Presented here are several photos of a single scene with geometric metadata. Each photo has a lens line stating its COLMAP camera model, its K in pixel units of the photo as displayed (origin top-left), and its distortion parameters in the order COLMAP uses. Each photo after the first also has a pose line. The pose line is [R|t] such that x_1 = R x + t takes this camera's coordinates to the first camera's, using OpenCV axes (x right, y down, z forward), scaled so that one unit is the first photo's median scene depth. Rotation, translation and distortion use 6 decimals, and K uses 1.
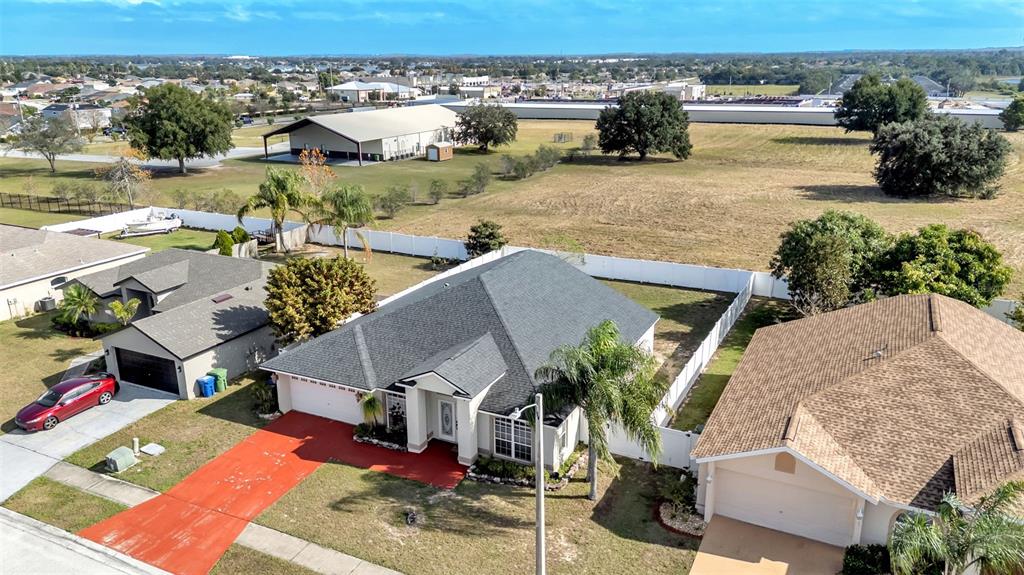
lens RADIAL K [[747.3, 0, 514.8], [0, 747.3, 289.1], [0, 0, 1]] dist [0.096322, -0.104142]
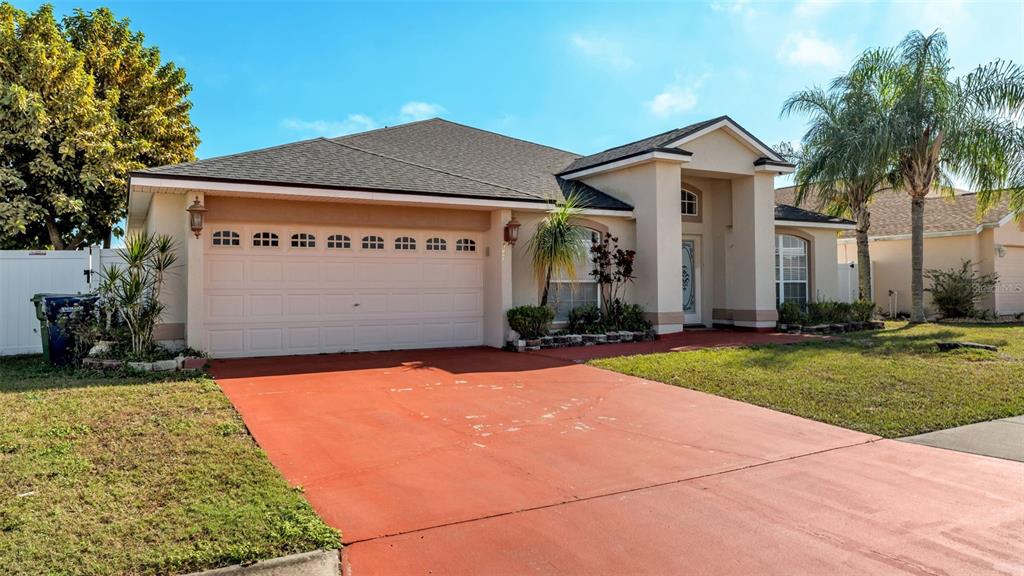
lens RADIAL K [[696.1, 0, 514.4], [0, 696.1, 286.8], [0, 0, 1]] dist [-0.000417, -0.001498]
pose [[0.565157, 0.005884, 0.824963, -0.413448], [0.248718, 0.952232, -0.177181, 0.193742], [-0.786598, 0.305319, 0.536697, 0.685620]]
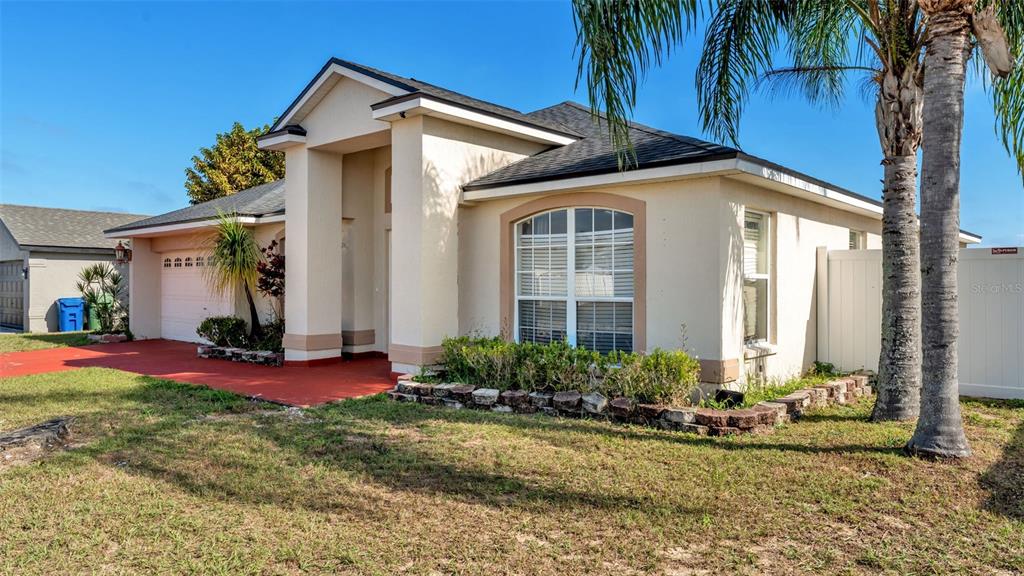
lens RADIAL K [[696.1, 0, 514.4], [0, 696.1, 286.8], [0, 0, 1]] dist [-0.000417, -0.001498]
pose [[0.965448, 0.011358, -0.260348, 0.034997], [-0.086950, 0.955838, -0.280738, 0.213941], [0.245662, 0.293675, 0.923799, 0.584172]]
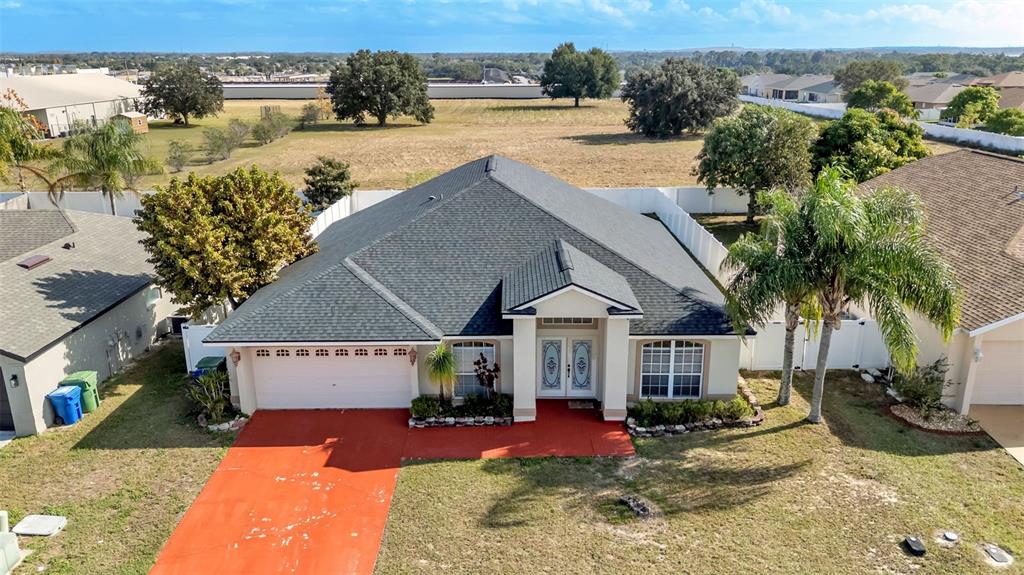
lens RADIAL K [[747.3, 0, 514.8], [0, 747.3, 289.1], [0, 0, 1]] dist [0.096322, -0.104142]
pose [[0.896883, -0.130497, 0.422578, -0.323692], [0.130771, 0.991003, 0.028484, 0.067865], [-0.422493, 0.029714, 0.905879, 0.333383]]
